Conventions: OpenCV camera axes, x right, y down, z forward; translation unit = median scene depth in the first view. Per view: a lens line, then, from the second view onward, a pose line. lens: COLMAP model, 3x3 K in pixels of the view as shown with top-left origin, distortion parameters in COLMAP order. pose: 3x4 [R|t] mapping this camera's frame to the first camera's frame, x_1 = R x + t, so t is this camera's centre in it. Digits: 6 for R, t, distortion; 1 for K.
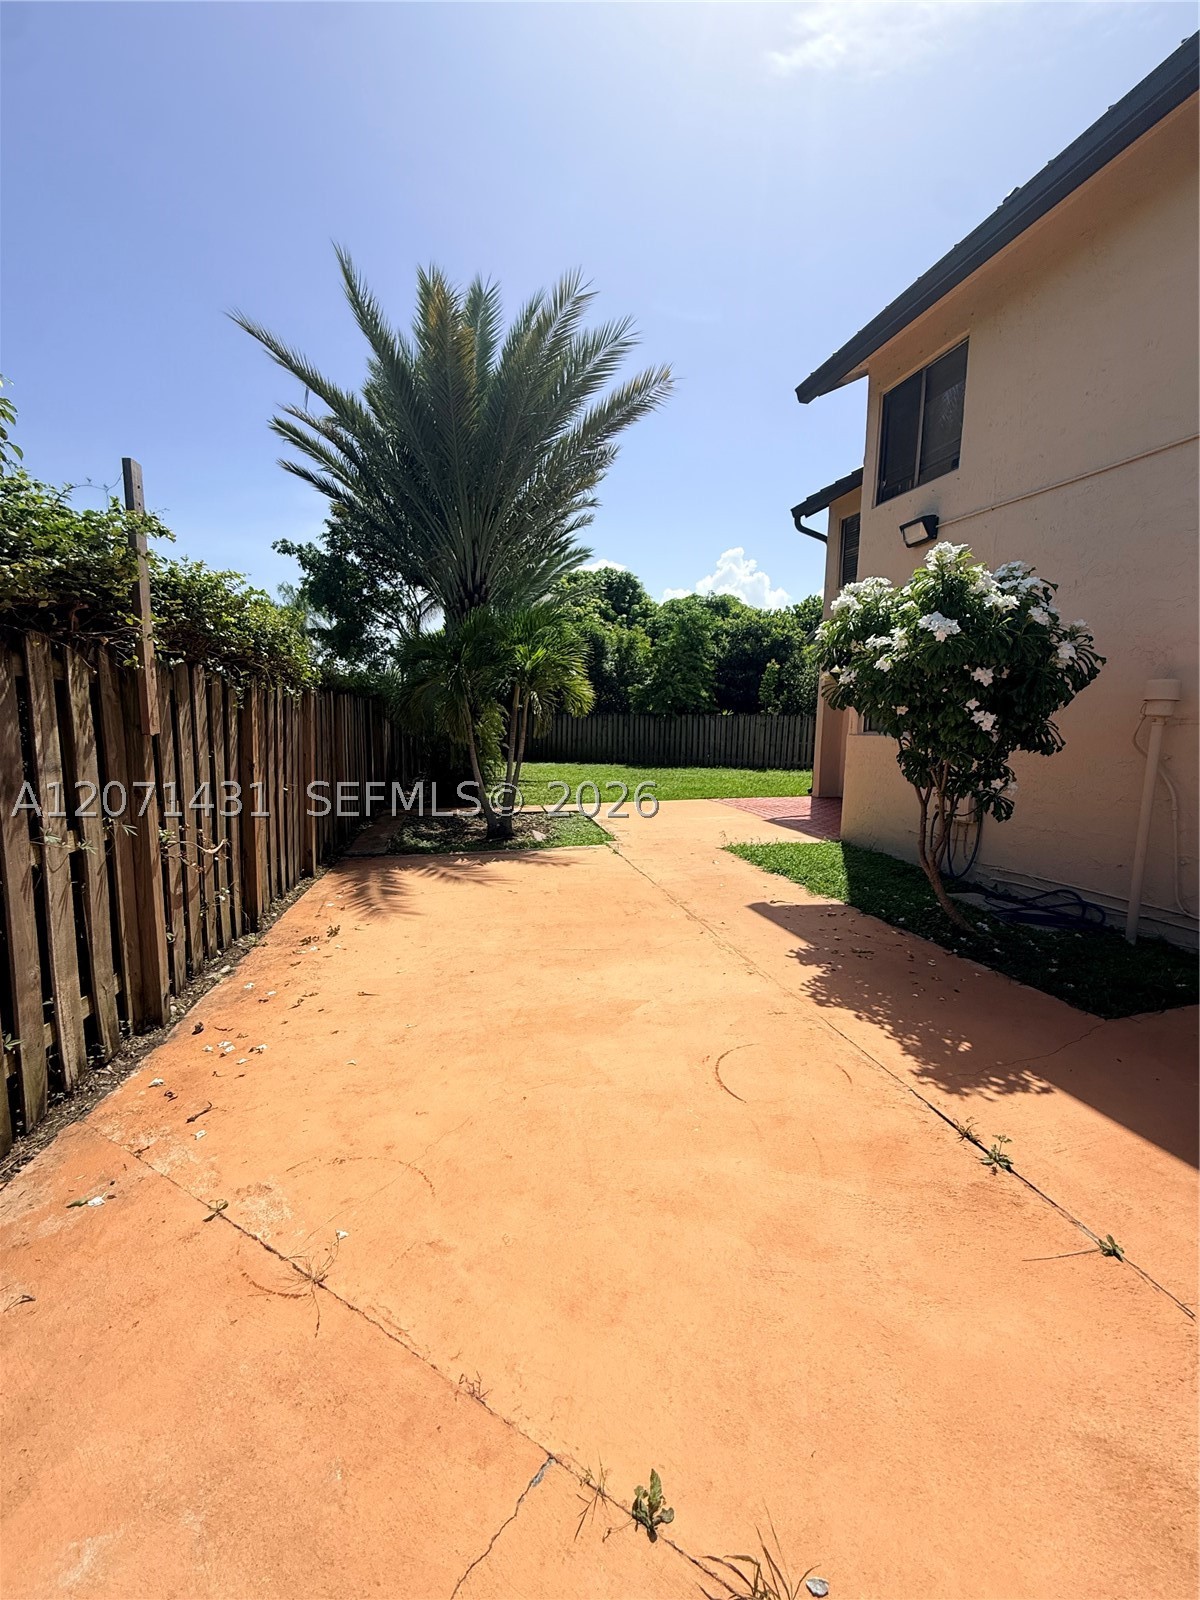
lens RADIAL K [[642.8, 0, 595.5], [0, 642.8, 798.9], [0, 0, 1]] dist [0.001723, 0.000621]
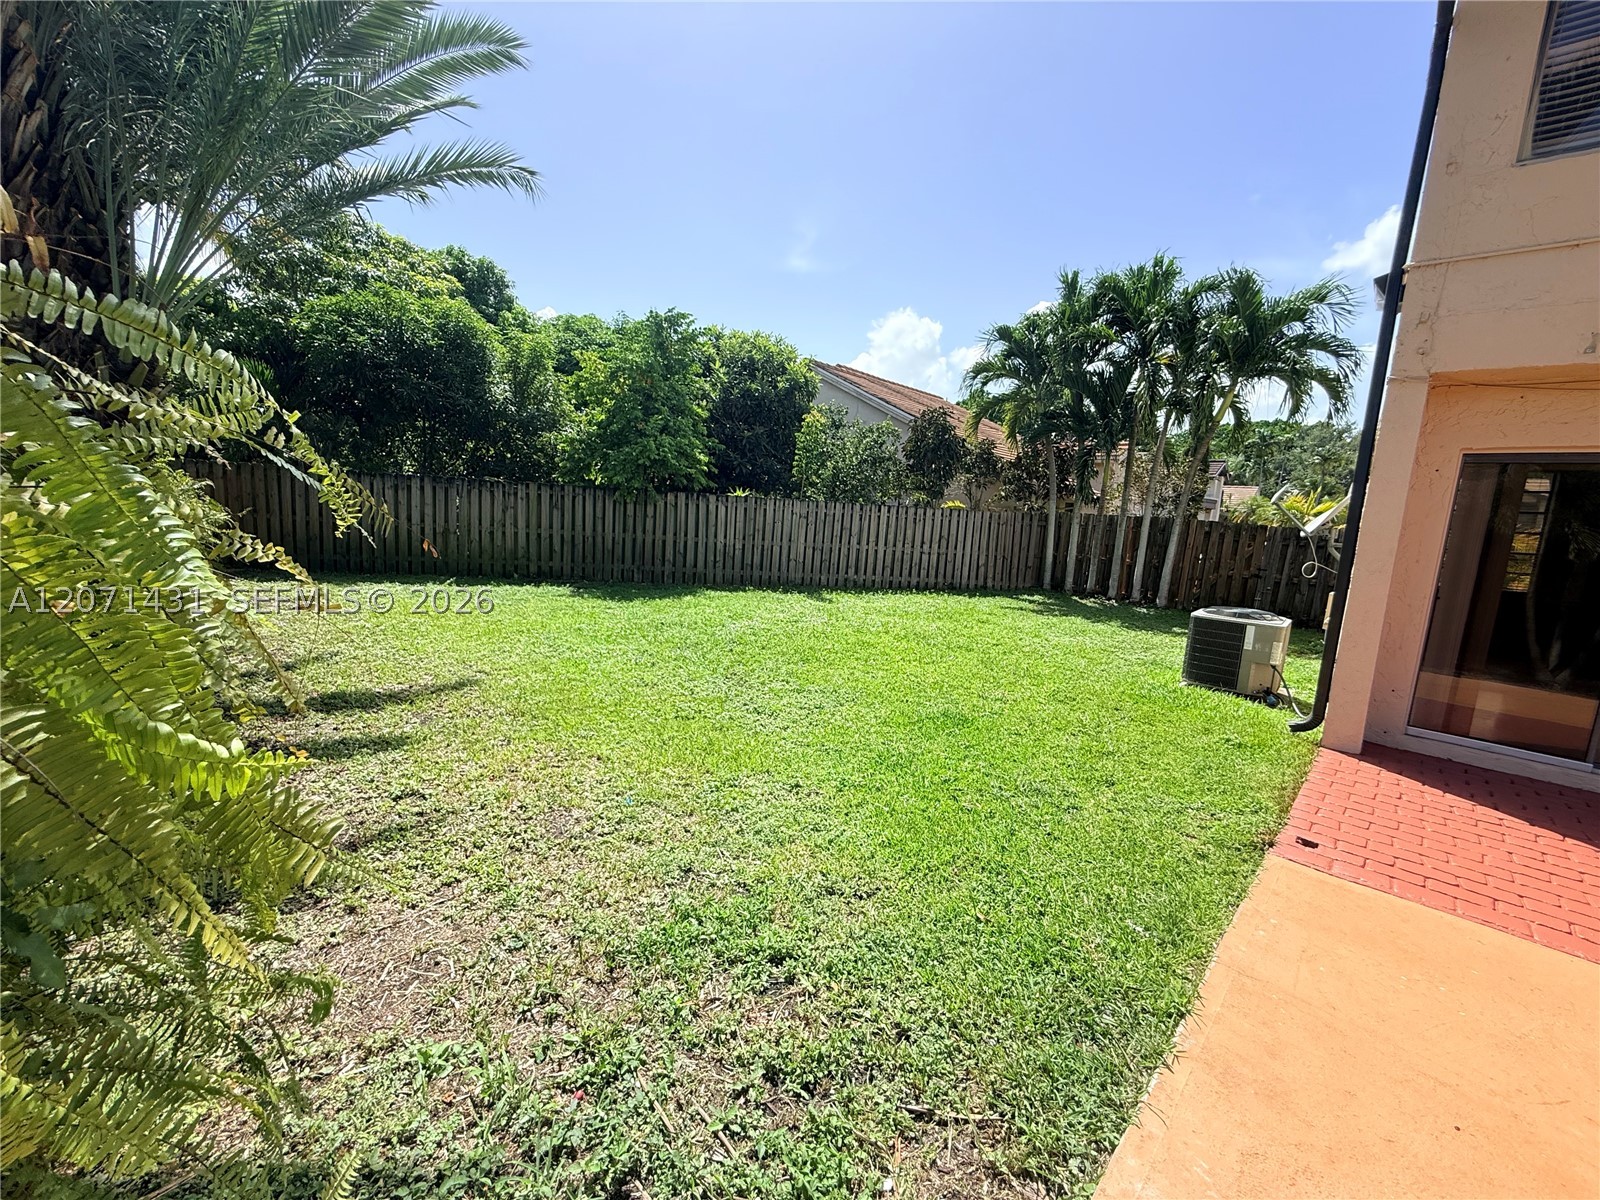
lens RADIAL K [[642.8, 0, 806.6], [0, 642.8, 605.1], [0, 0, 1]] dist [0.001723, 0.000621]
pose [[0.849406, -0.043135, 0.525974, -0.061239], [0.013314, 0.998088, 0.060351, -0.065362], [-0.527572, -0.044260, 0.848357, 0.462477]]
